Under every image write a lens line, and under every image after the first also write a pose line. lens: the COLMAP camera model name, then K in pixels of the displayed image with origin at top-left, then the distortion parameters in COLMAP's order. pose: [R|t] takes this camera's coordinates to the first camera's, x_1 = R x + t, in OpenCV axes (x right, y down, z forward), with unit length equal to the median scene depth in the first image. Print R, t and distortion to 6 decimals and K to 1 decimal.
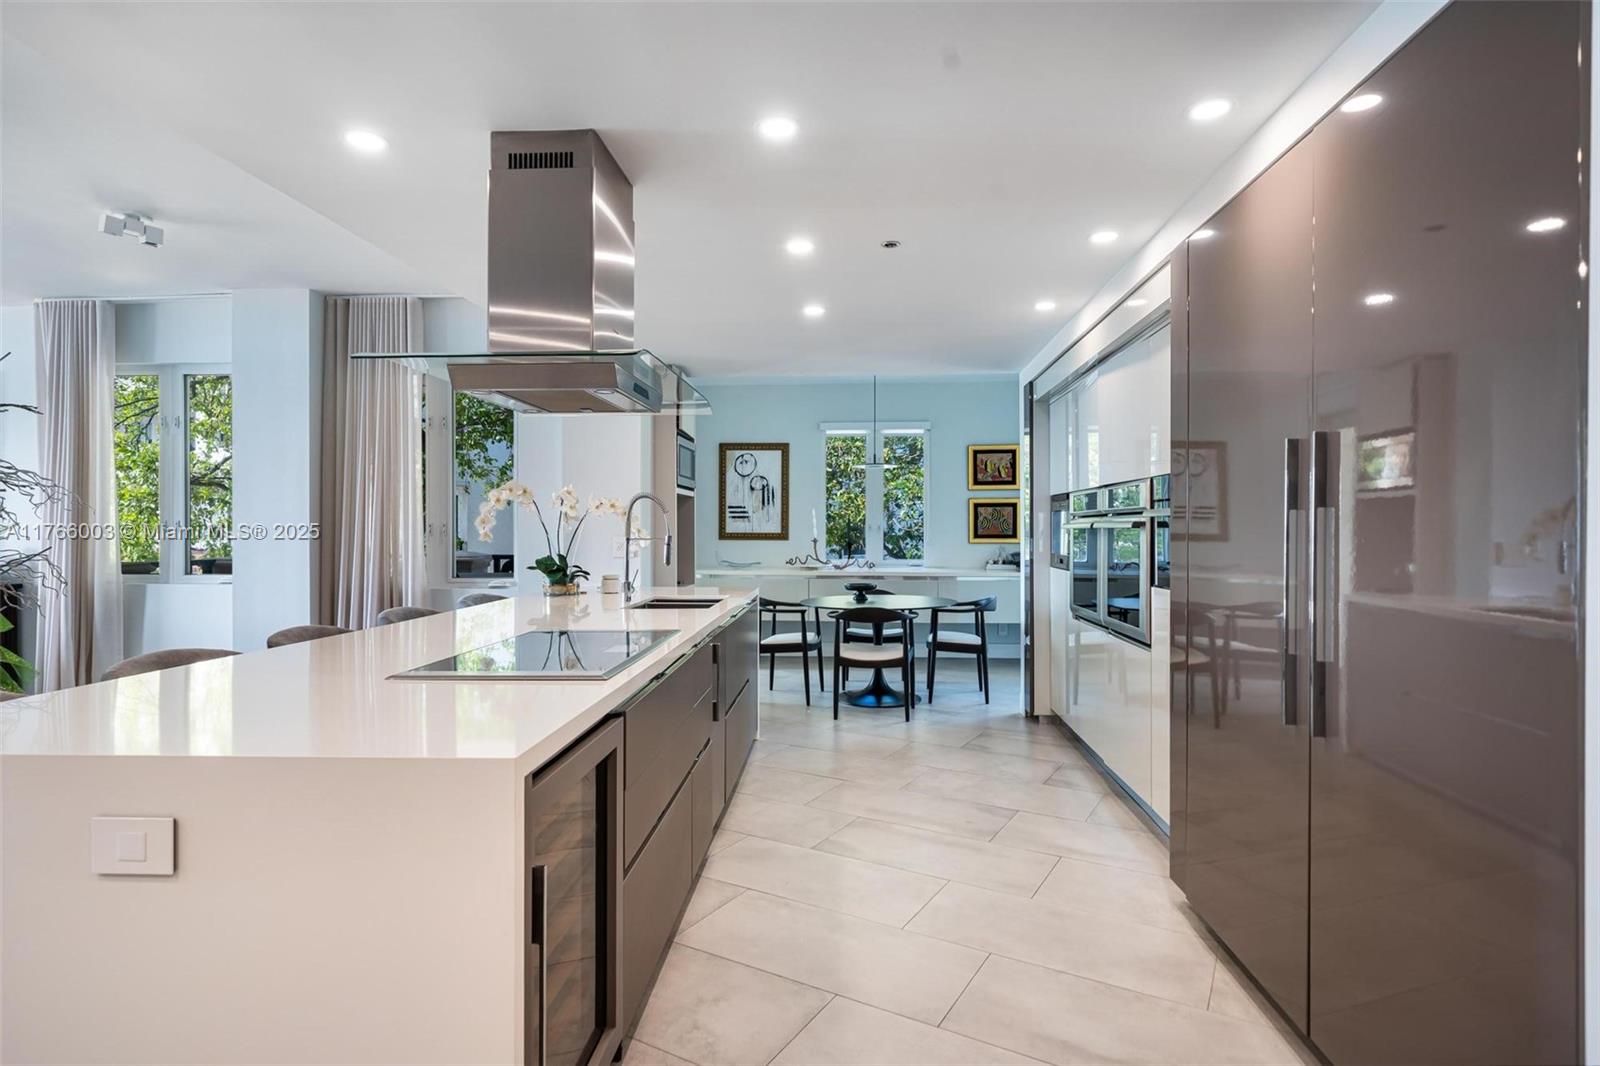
lens RADIAL K [[838.8, 0, 798.9], [0, 838.8, 528.9], [0, 0, 1]] dist [0.010841, 0.000058]
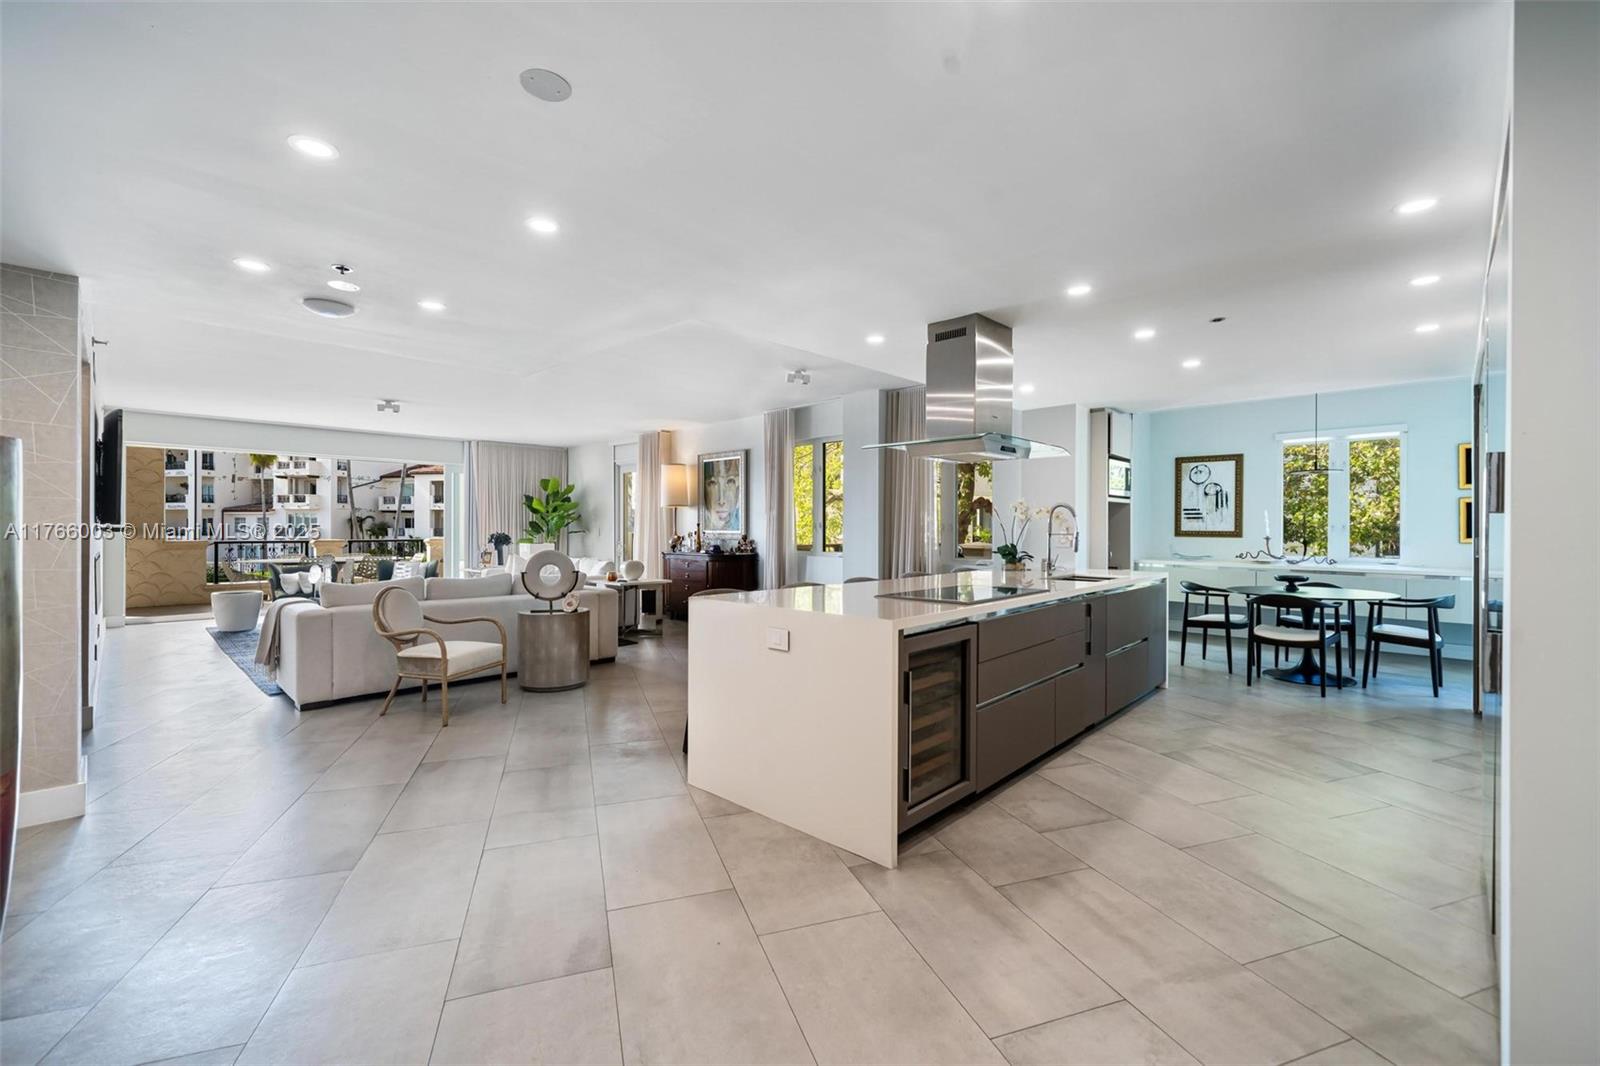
lens RADIAL K [[661.7, 0, 795.1], [0, 661.7, 528.3], [0, 0, 1]] dist [0.000051, 0.000096]
pose [[0.766611, 0.005125, -0.642091, 0.135723], [-0.003551, 0.999987, 0.003743, -0.001012], [0.642102, -0.000590, 0.766619, -0.131575]]
